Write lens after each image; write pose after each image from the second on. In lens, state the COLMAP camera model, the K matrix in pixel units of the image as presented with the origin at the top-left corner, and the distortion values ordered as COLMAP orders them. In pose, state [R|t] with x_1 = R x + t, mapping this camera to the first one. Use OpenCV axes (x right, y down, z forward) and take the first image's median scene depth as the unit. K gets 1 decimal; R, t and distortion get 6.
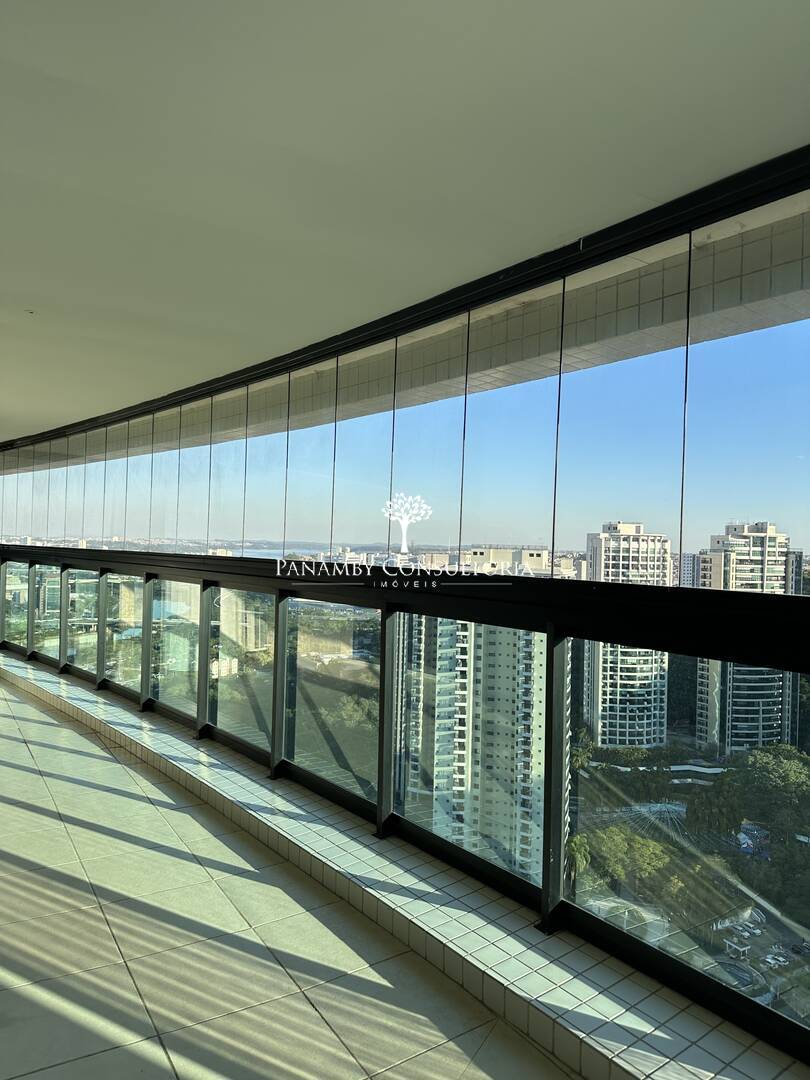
lens RADIAL K [[759.7, 0, 405.0], [0, 759.7, 540.0], [0, 0, 1]] dist [0.103416, -0.138078]
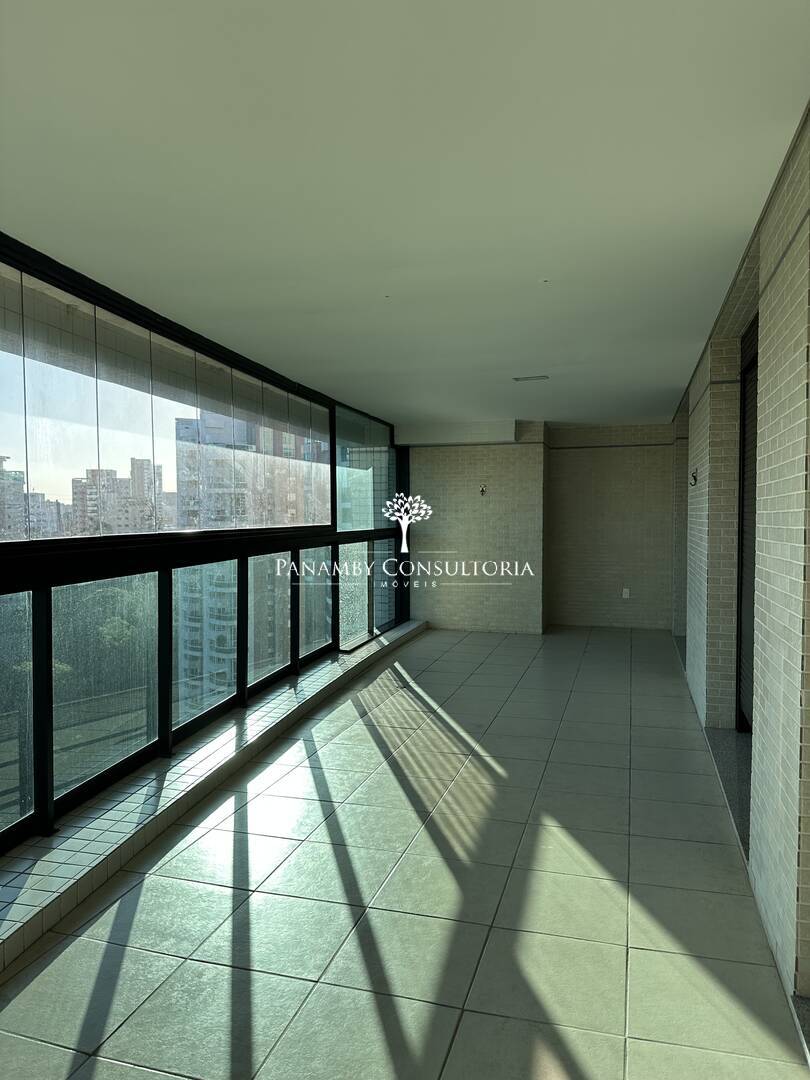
lens RADIAL K [[759.7, 0, 405.0], [0, 759.7, 540.0], [0, 0, 1]] dist [0.103416, -0.138078]
pose [[-0.680223, -0.050515, 0.731262, -1.110650], [-0.018825, 0.998497, 0.051464, -0.019471], [-0.732763, 0.021241, -0.680152, 1.489958]]
